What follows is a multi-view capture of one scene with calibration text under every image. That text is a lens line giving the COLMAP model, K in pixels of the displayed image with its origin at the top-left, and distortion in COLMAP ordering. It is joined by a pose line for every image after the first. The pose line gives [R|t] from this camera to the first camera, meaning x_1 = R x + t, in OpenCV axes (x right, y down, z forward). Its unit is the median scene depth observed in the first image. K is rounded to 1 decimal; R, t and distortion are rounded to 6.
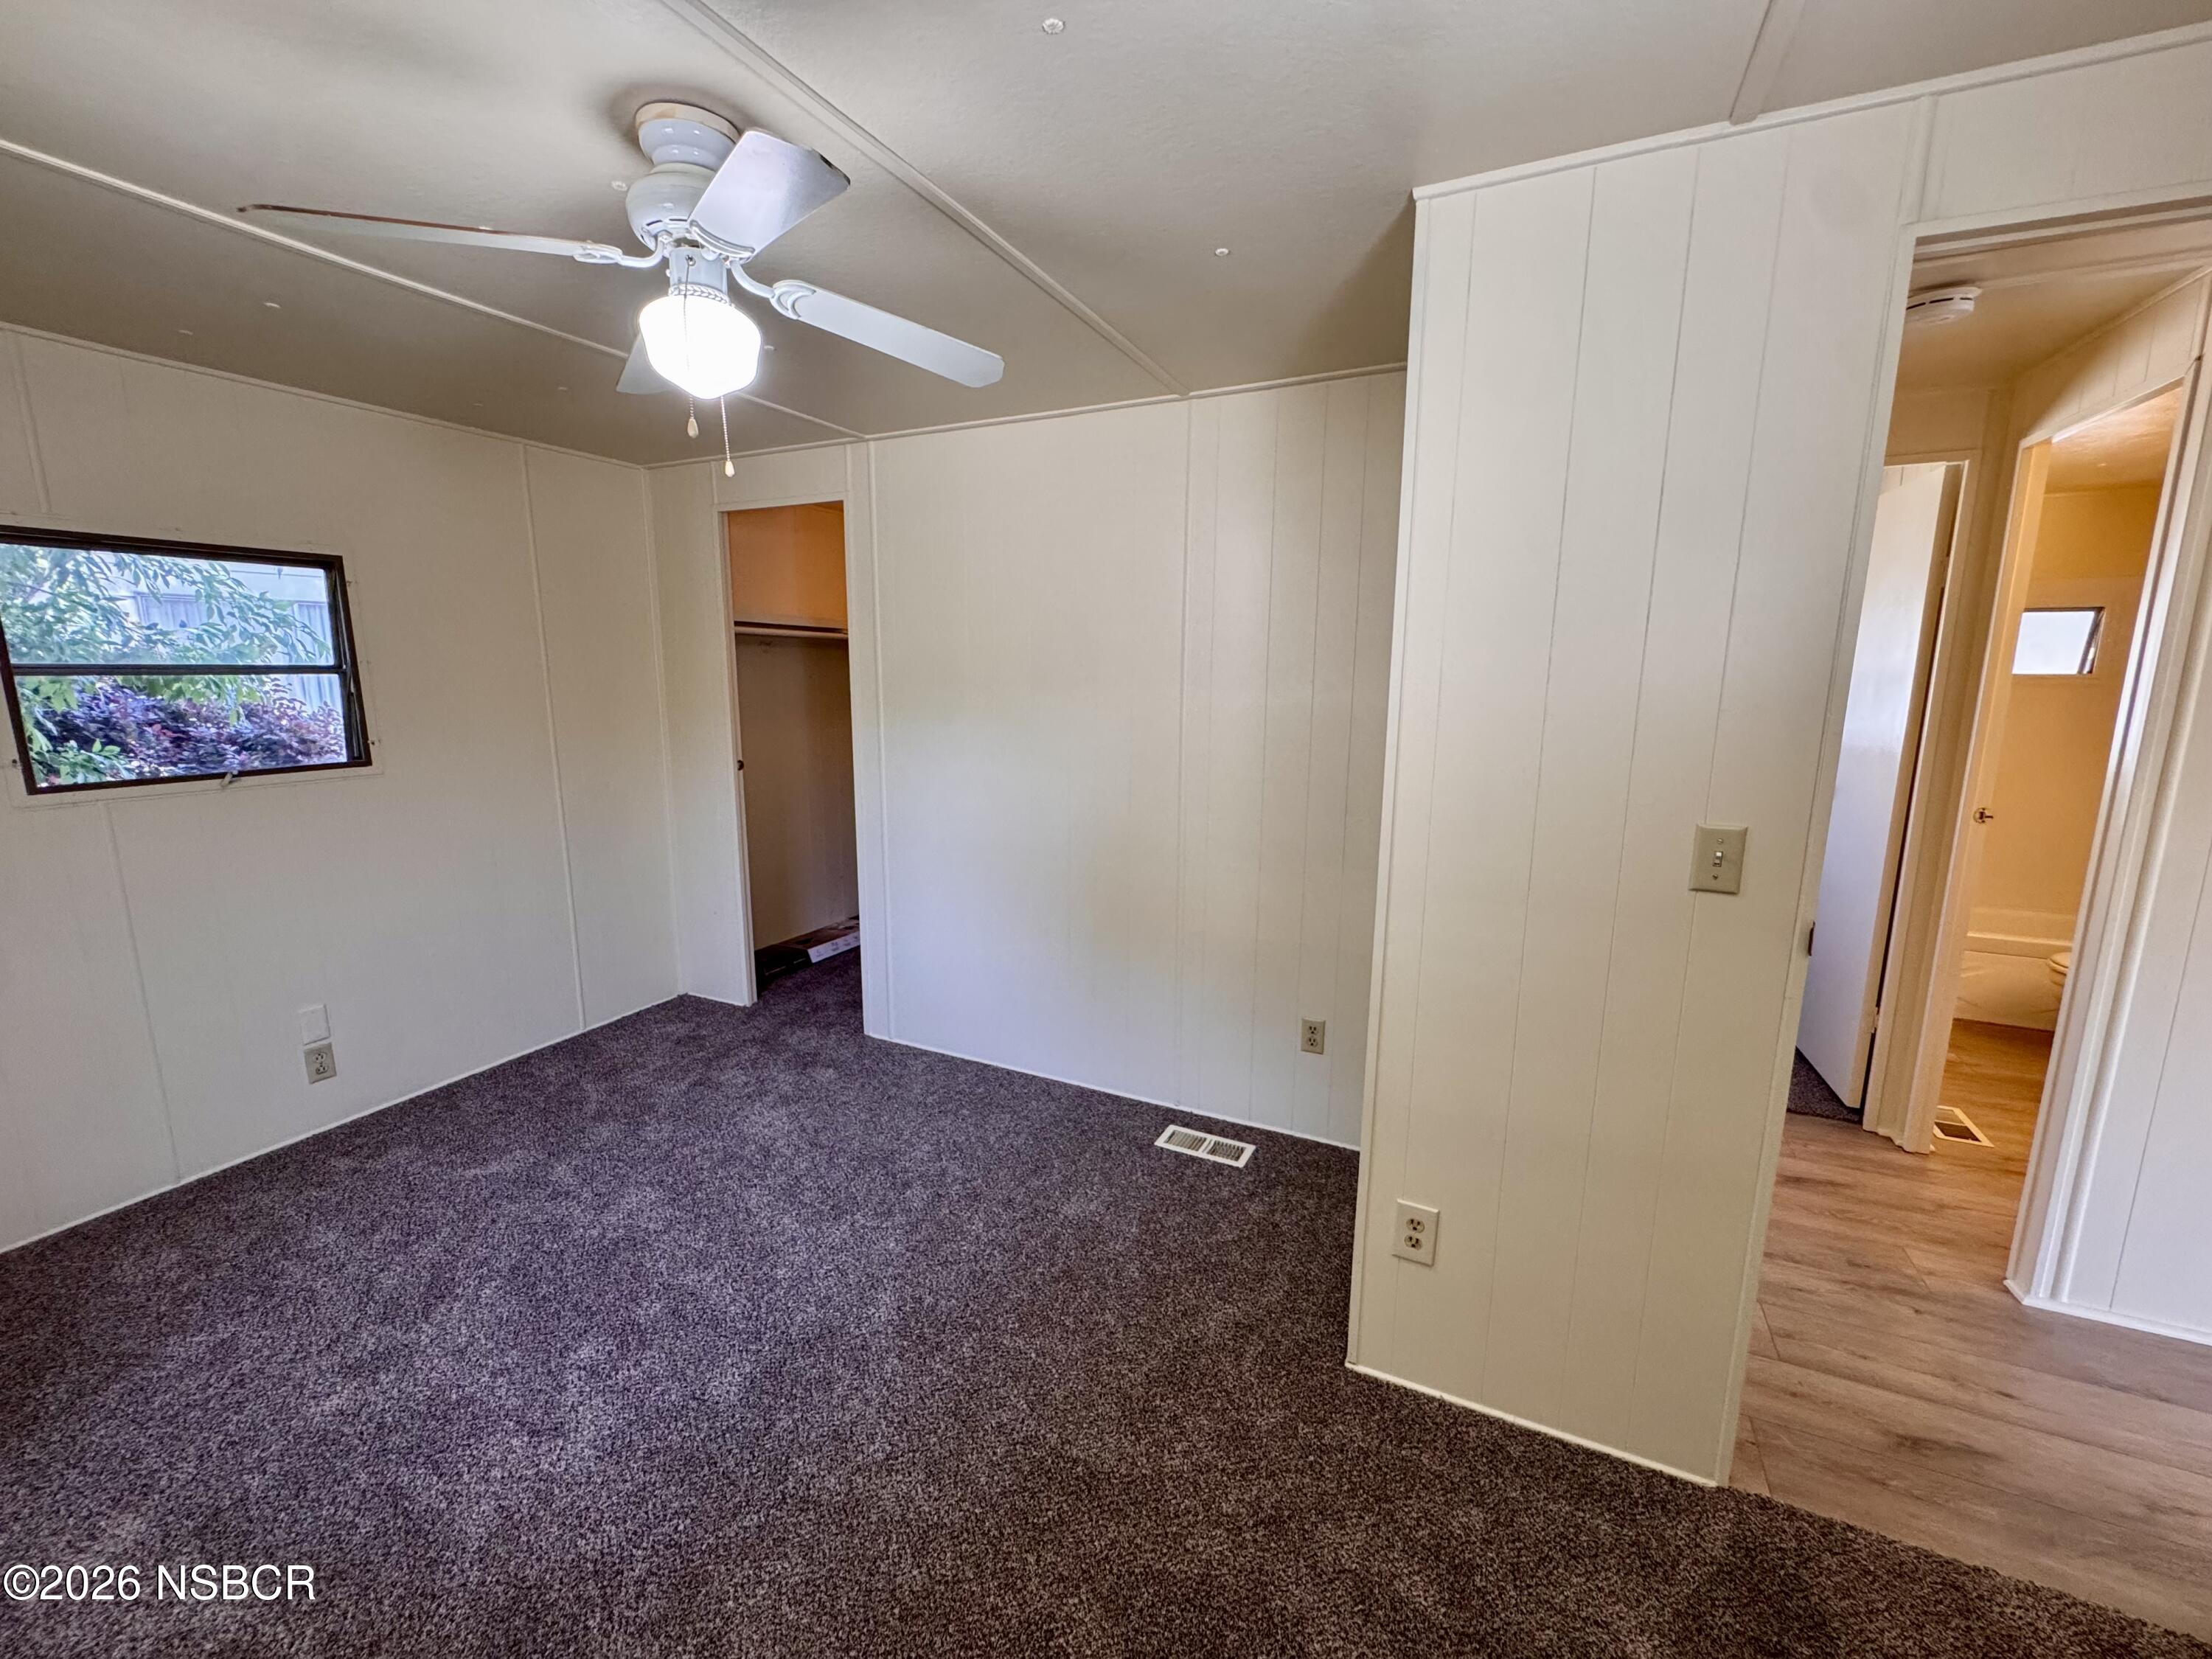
lens RADIAL K [[887.9, 0, 1105.9], [0, 887.9, 826.4], [0, 0, 1]] dist [0.000590, -0.000029]
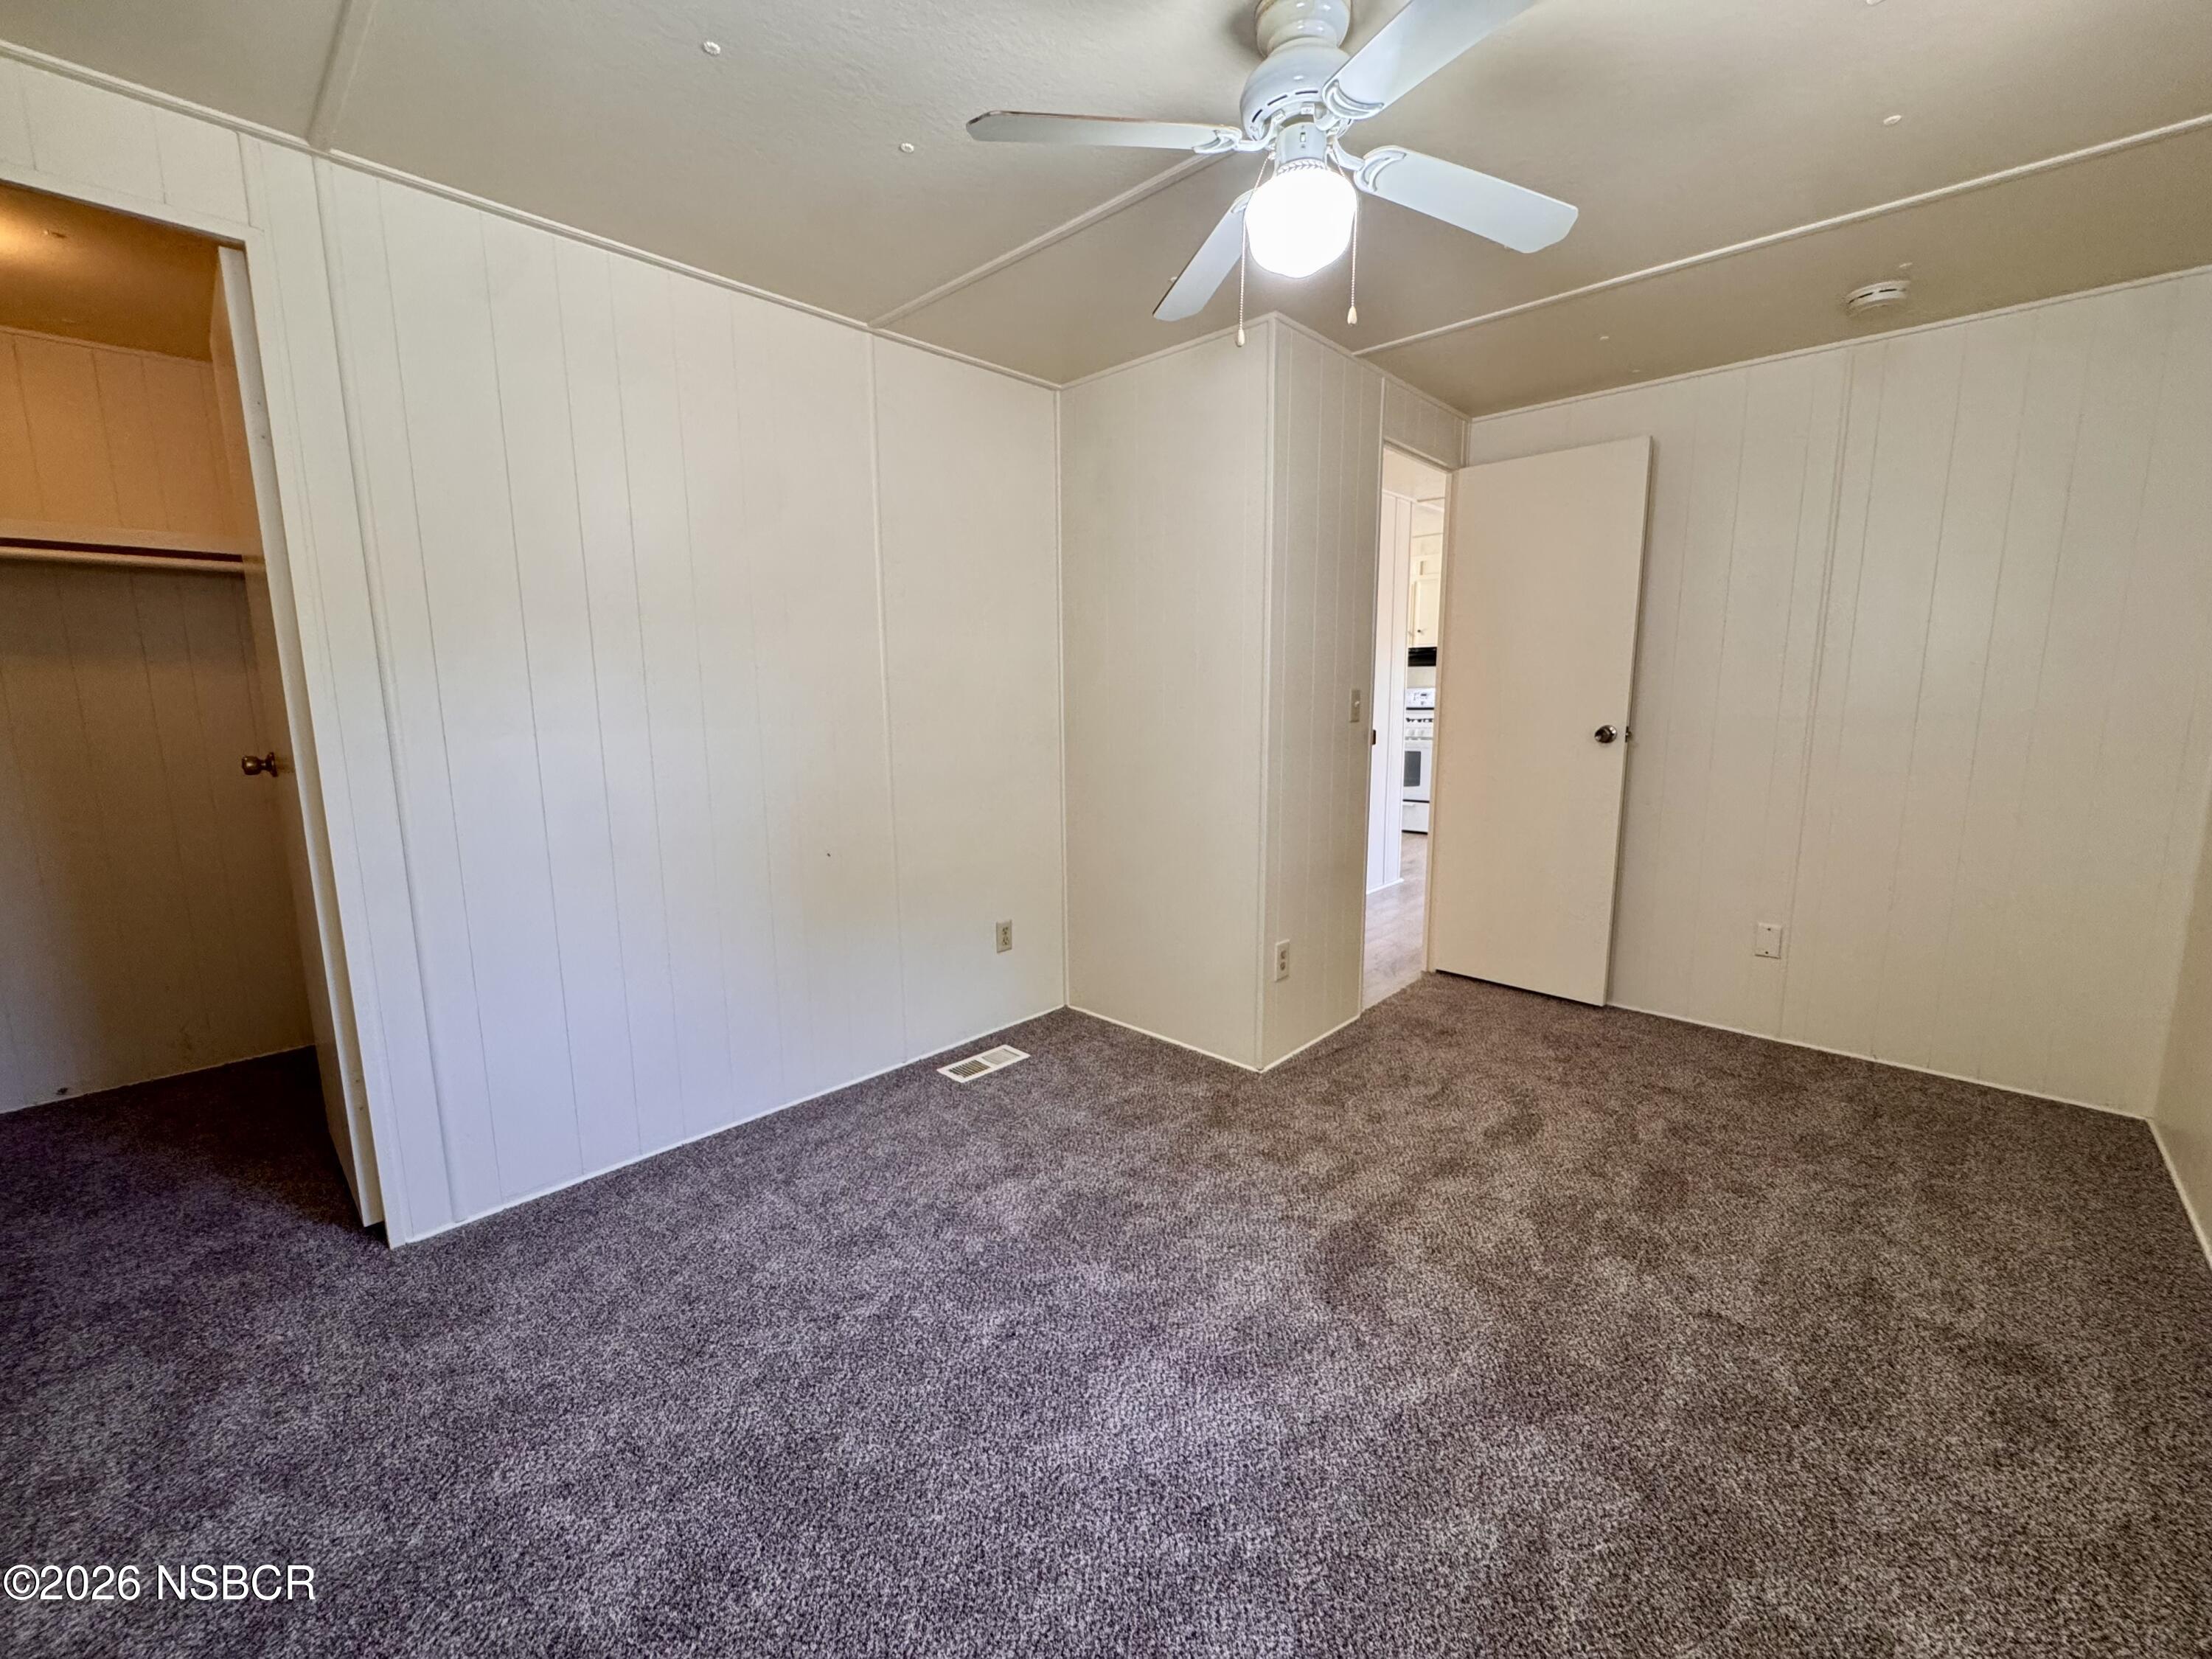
lens RADIAL K [[887.9, 0, 1104.3], [0, 887.9, 820.9], [0, 0, 1]] dist [0.000590, -0.000029]
pose [[0.307640, -0.154742, 0.938836, -0.732265], [0.175770, 0.978948, 0.103757, -0.006410], [-0.935127, 0.133099, 0.328363, 0.447176]]
